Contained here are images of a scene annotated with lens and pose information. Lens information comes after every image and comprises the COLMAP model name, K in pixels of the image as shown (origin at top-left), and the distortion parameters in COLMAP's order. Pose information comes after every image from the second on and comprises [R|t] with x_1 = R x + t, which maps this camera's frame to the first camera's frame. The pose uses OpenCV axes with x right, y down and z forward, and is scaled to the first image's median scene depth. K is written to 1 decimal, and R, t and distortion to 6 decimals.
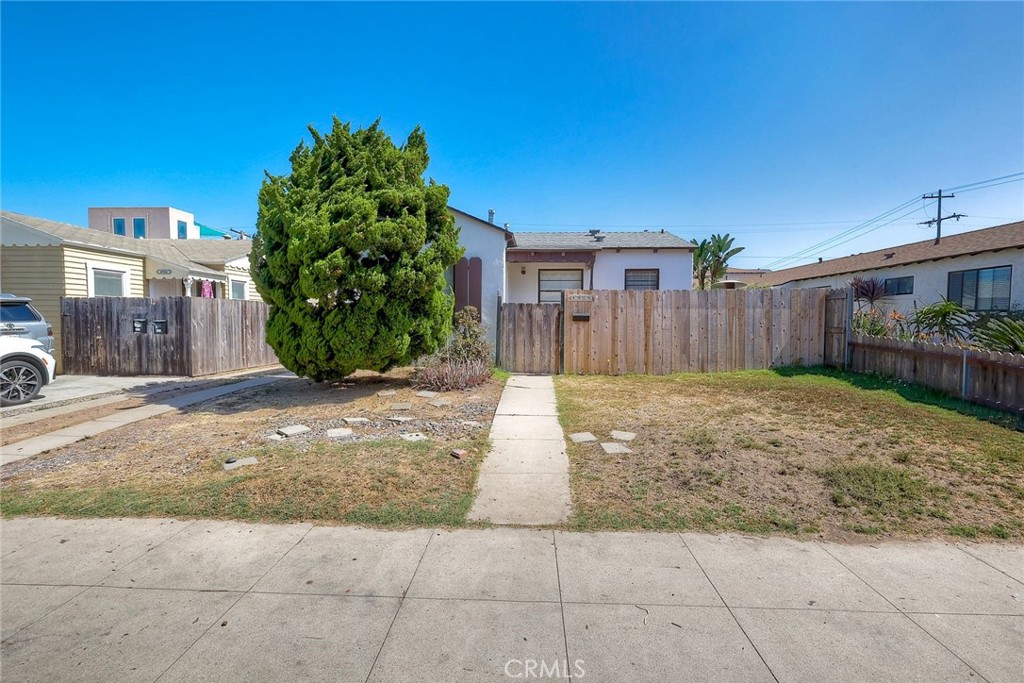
lens RADIAL K [[455.8, 0, 518.0], [0, 455.8, 336.7], [0, 0, 1]] dist [0.003166, 0.000356]
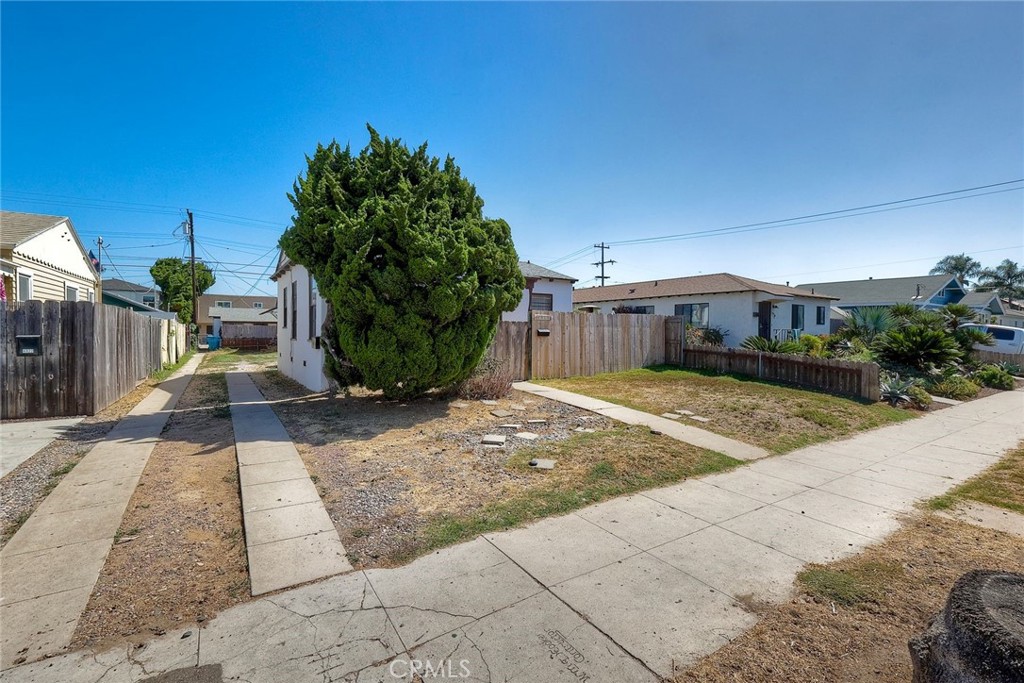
lens RADIAL K [[452.8, 0, 512.0], [0, 452.8, 341.5], [0, 0, 1]] dist [0.000211, -0.000080]
pose [[0.809092, -0.008888, 0.587615, -0.651894], [0.014849, 0.999876, -0.005322, -0.014017], [-0.587495, 0.013031, 0.809123, 0.053663]]
